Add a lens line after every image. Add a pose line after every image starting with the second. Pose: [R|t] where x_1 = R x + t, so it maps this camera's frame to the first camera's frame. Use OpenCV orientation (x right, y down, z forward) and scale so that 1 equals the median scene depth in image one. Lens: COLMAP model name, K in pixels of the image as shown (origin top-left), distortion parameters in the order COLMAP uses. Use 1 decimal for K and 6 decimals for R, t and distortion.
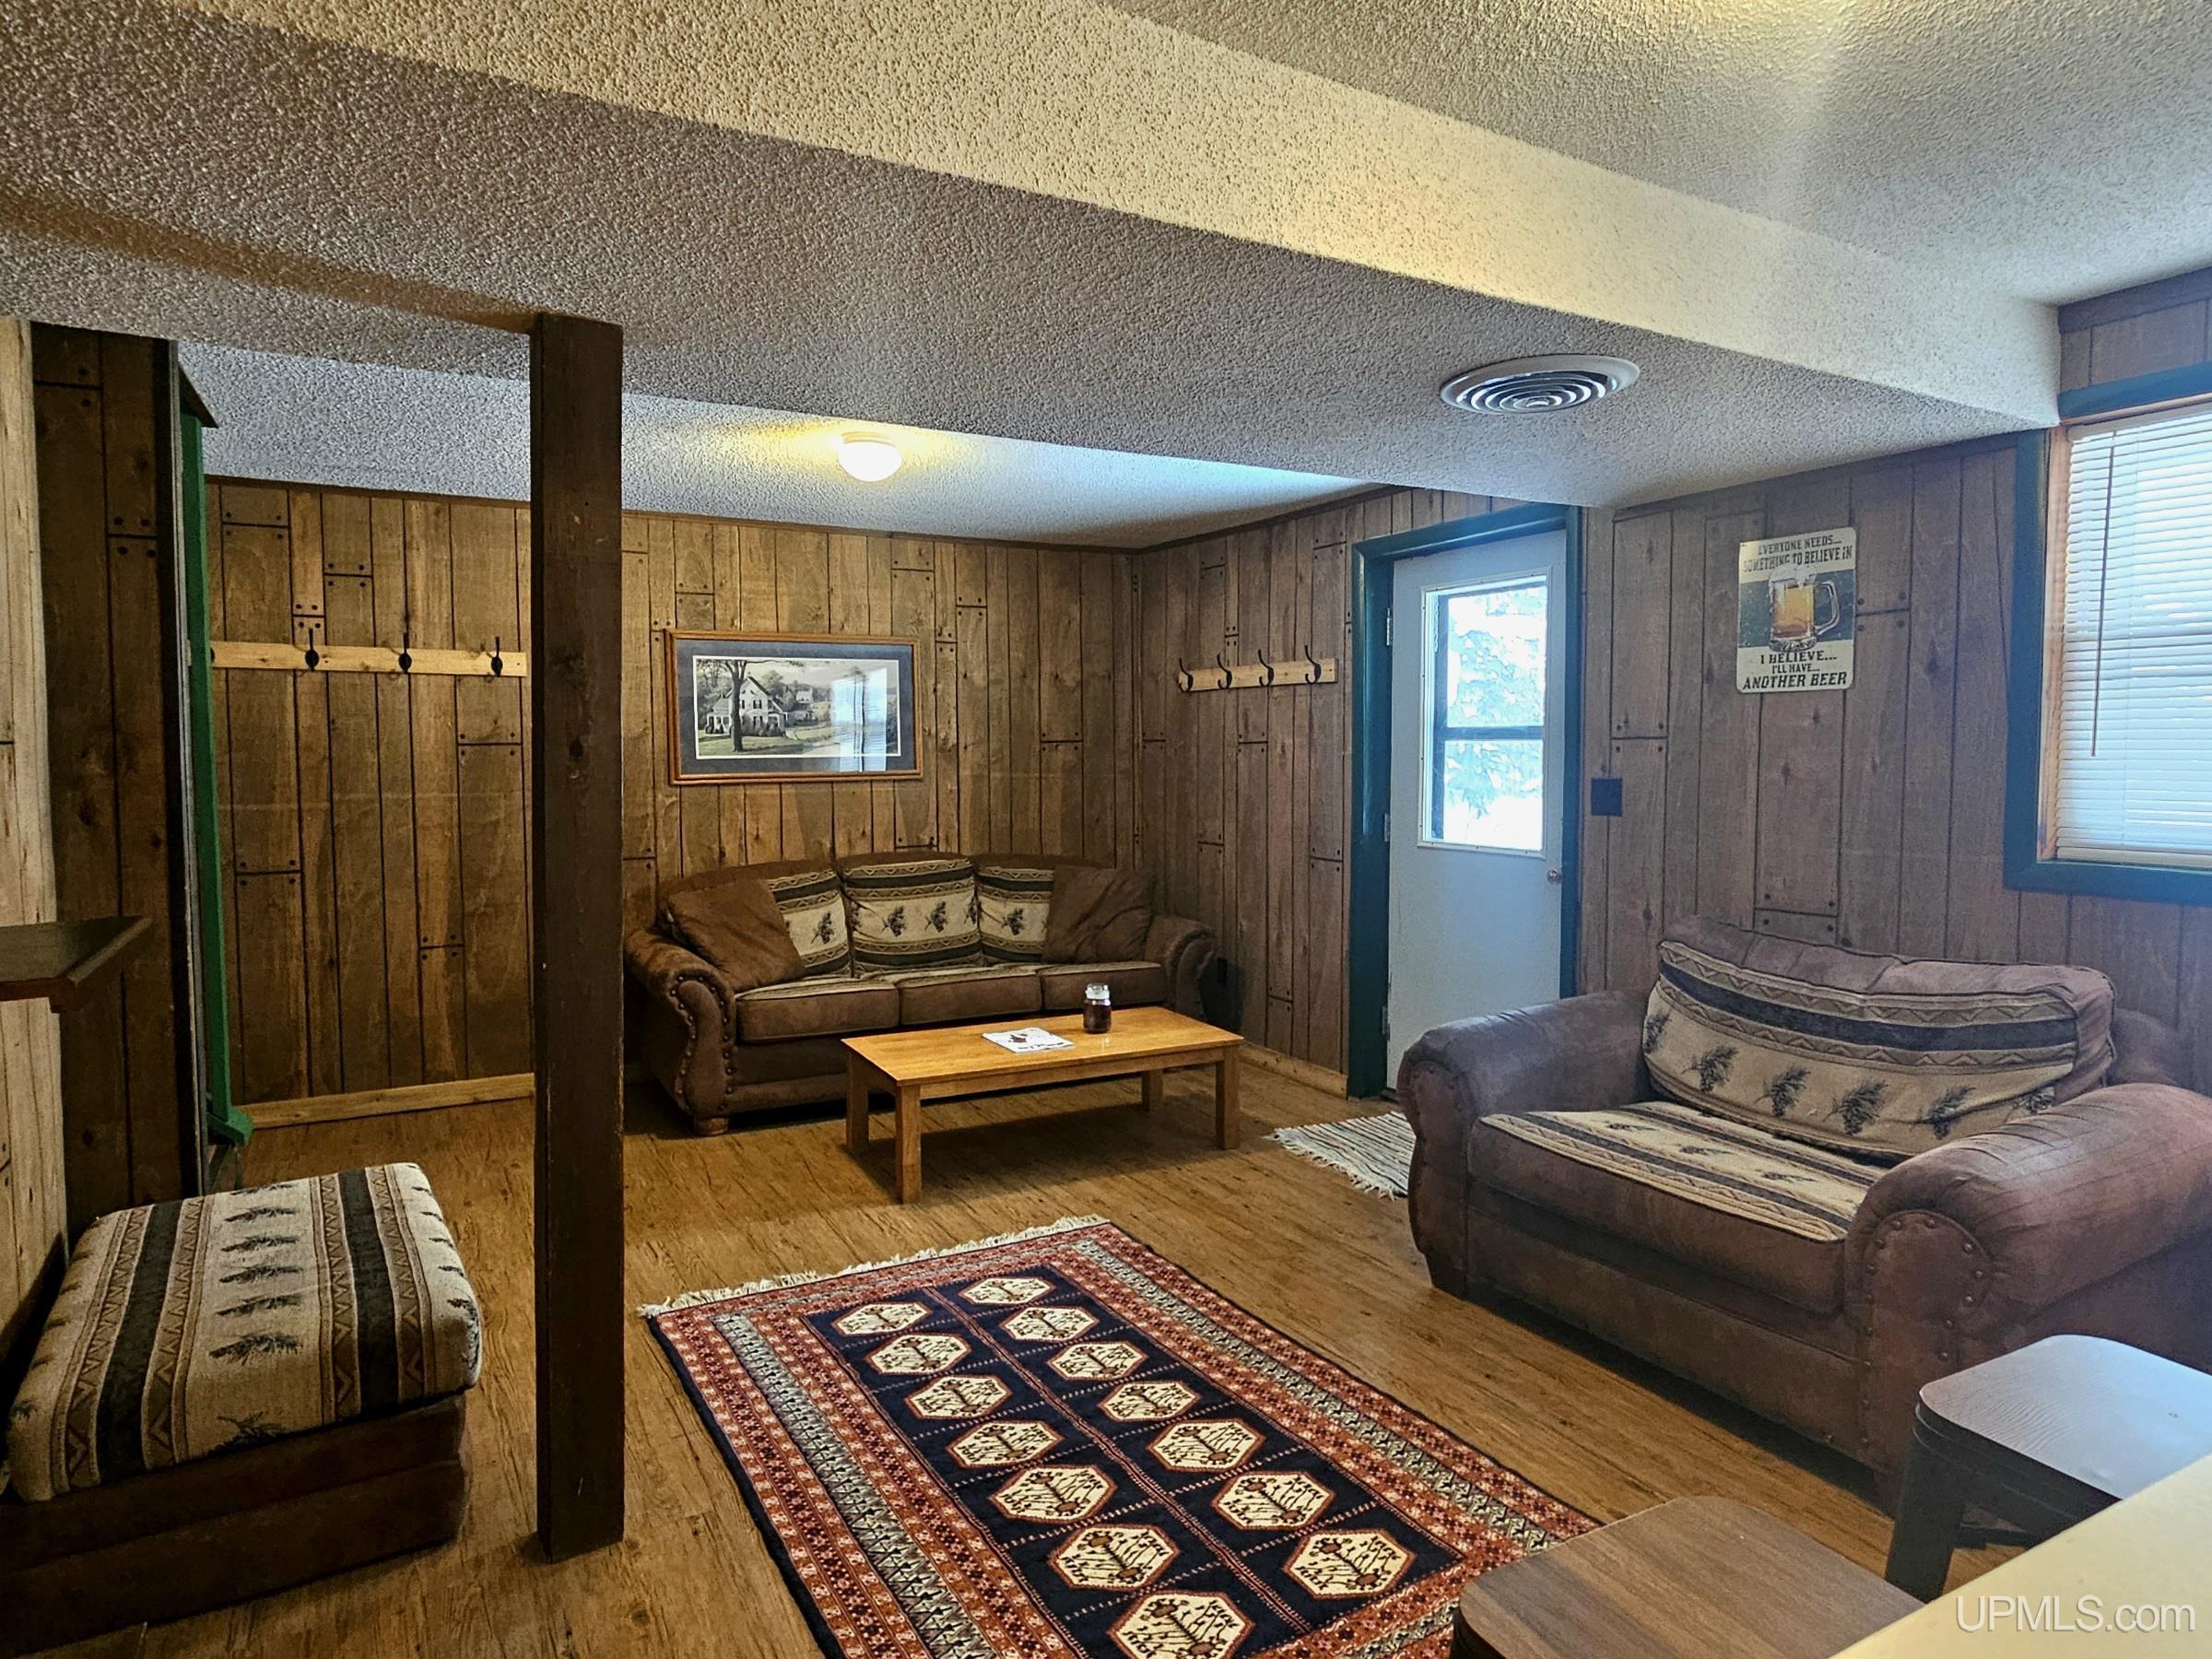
lens RADIAL K [[1294.1, 0, 1090.8], [0, 1294.1, 823.0], [0, 0, 1]] dist [0.003637, -0.000570]
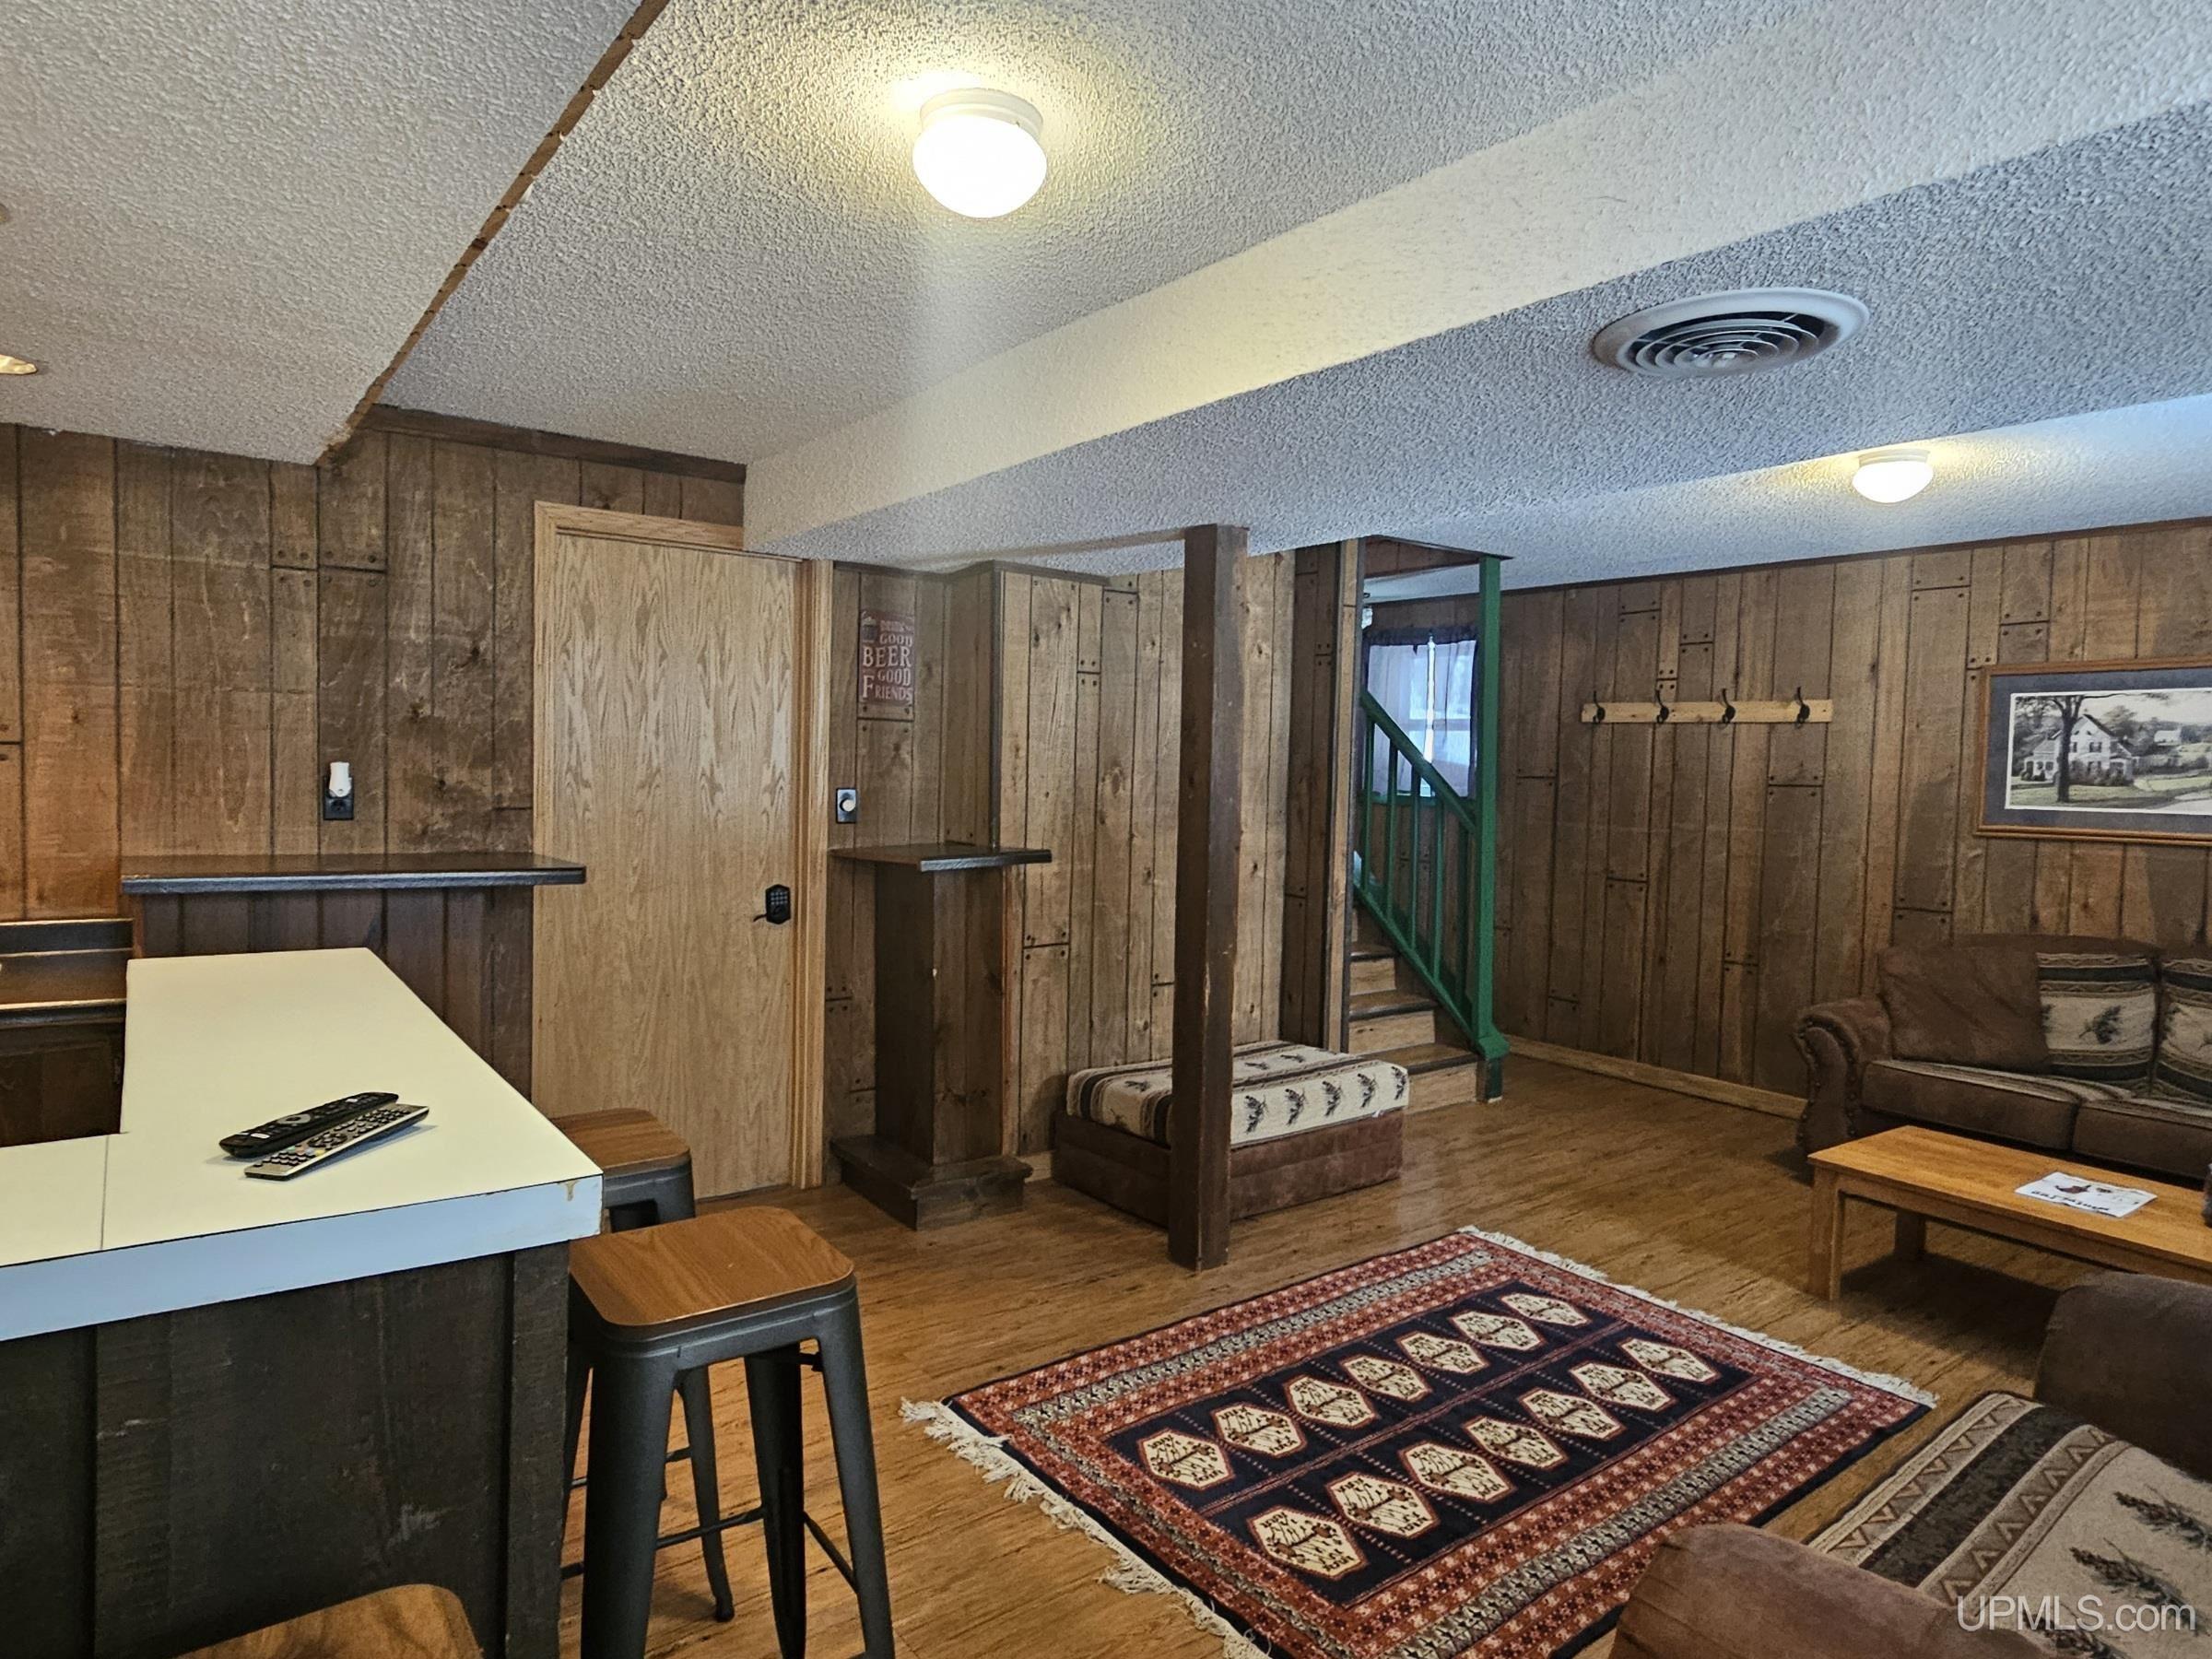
lens RADIAL K [[1294.1, 0, 1091.4], [0, 1294.1, 824.7], [0, 0, 1]] dist [0.003637, -0.000570]
pose [[0.135727, 0.054790, -0.989230, 0.541851], [-0.084012, 0.995510, 0.043611, -0.026933], [0.987178, 0.077188, 0.139721, 0.277454]]
